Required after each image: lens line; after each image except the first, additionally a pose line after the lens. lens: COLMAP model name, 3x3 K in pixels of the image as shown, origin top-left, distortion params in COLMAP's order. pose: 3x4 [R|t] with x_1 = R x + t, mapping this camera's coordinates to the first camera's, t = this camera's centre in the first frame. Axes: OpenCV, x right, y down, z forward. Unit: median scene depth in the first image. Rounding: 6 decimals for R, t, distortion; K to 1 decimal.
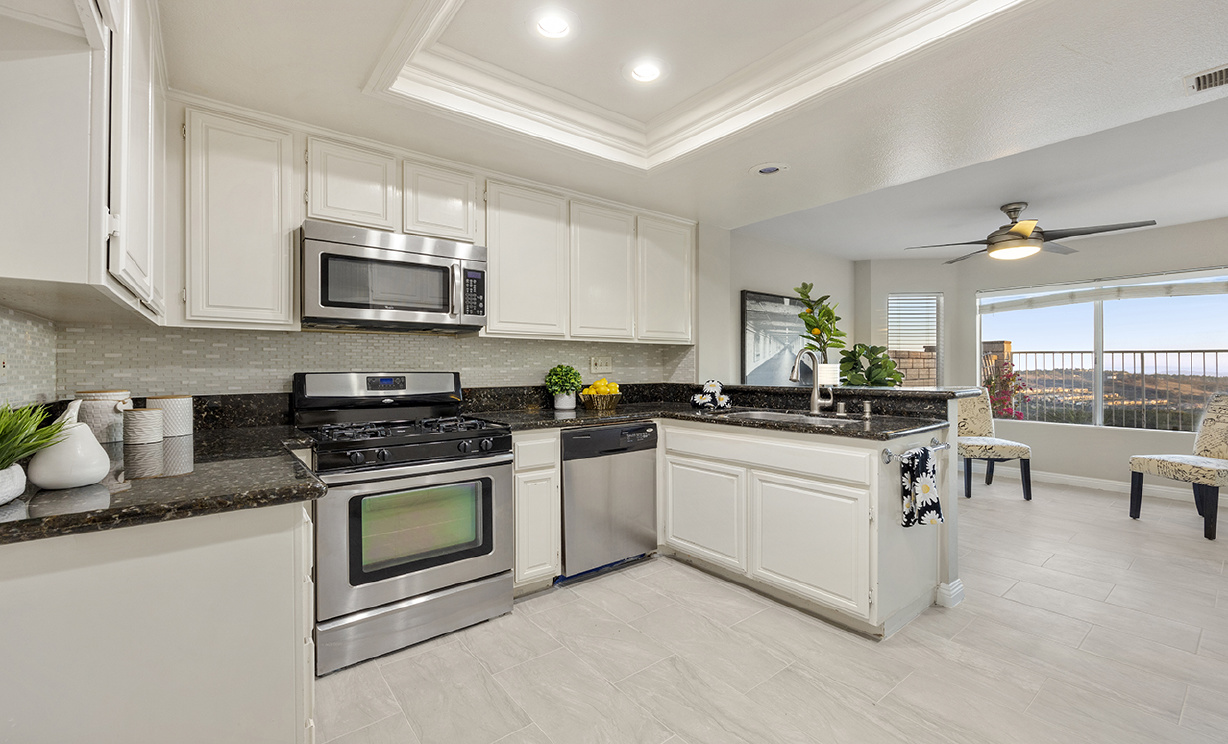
lens RADIAL K [[516.1, 0, 598.5], [0, 516.1, 368.5], [0, 0, 1]] dist [-0.001804, -0.000211]
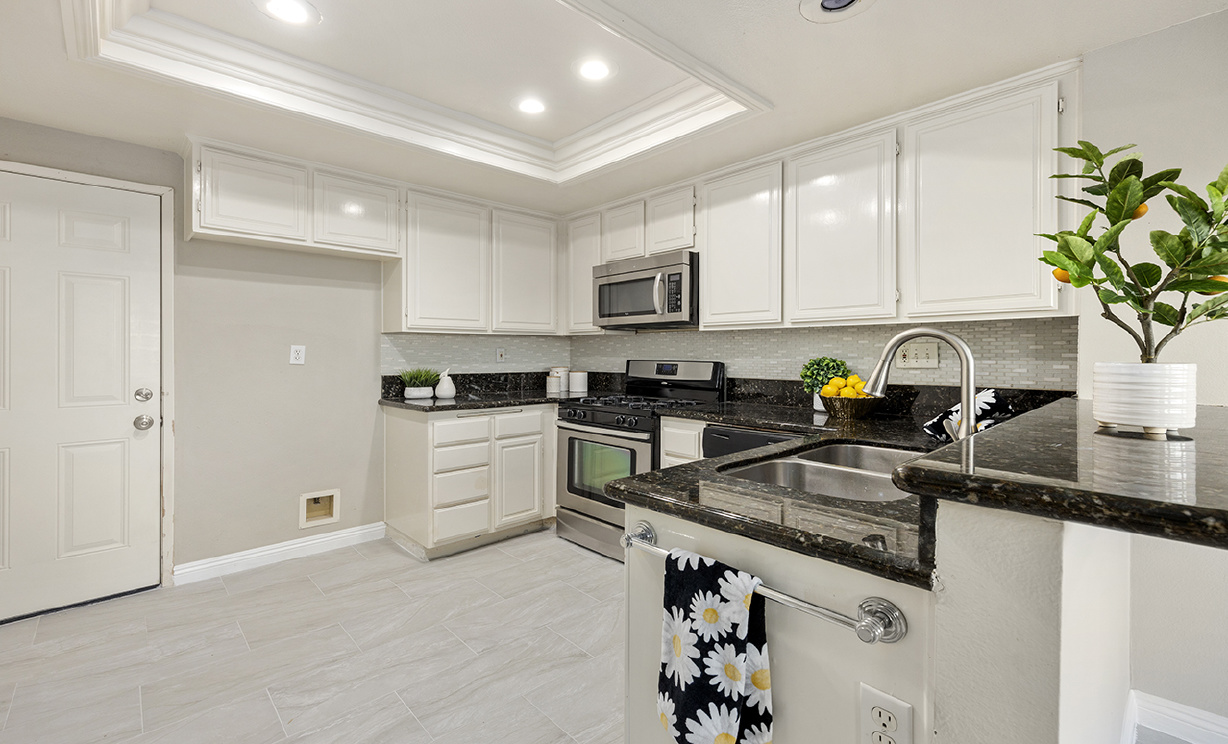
lens RADIAL K [[519.7, 0, 614.4], [0, 519.7, 353.3], [0, 0, 1]] dist [0.000417, 0.000024]
pose [[0.096525, 0.003043, -0.995326, 0.773733], [-0.002656, 0.999993, 0.002799, -0.013970], [0.995327, 0.002373, 0.096532, 0.650133]]
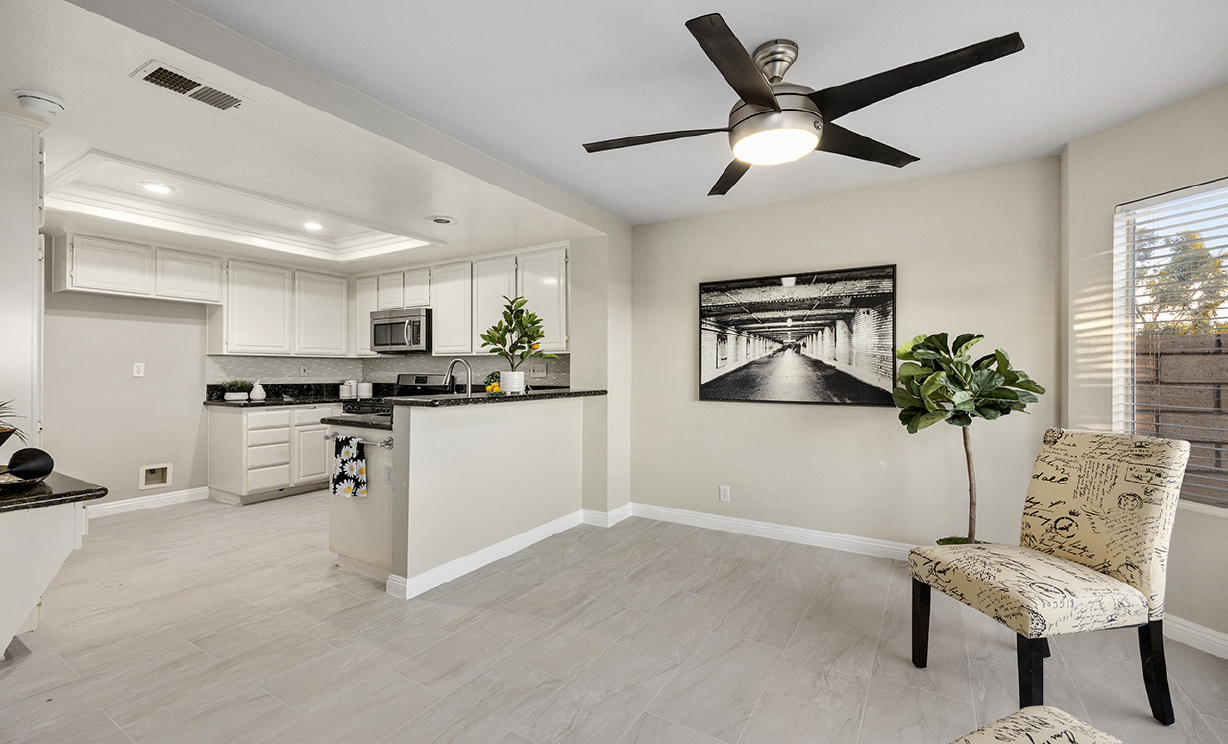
lens RADIAL K [[516.5, 0, 609.0], [0, 516.5, 369.5], [0, 0, 1]] dist [0.009407, -0.000102]
pose [[0.353037, 0.000492, -0.935609, 1.537712], [-0.005028, 0.999986, -0.001372, -0.011861], [0.935596, 0.005189, 0.353035, 0.853072]]
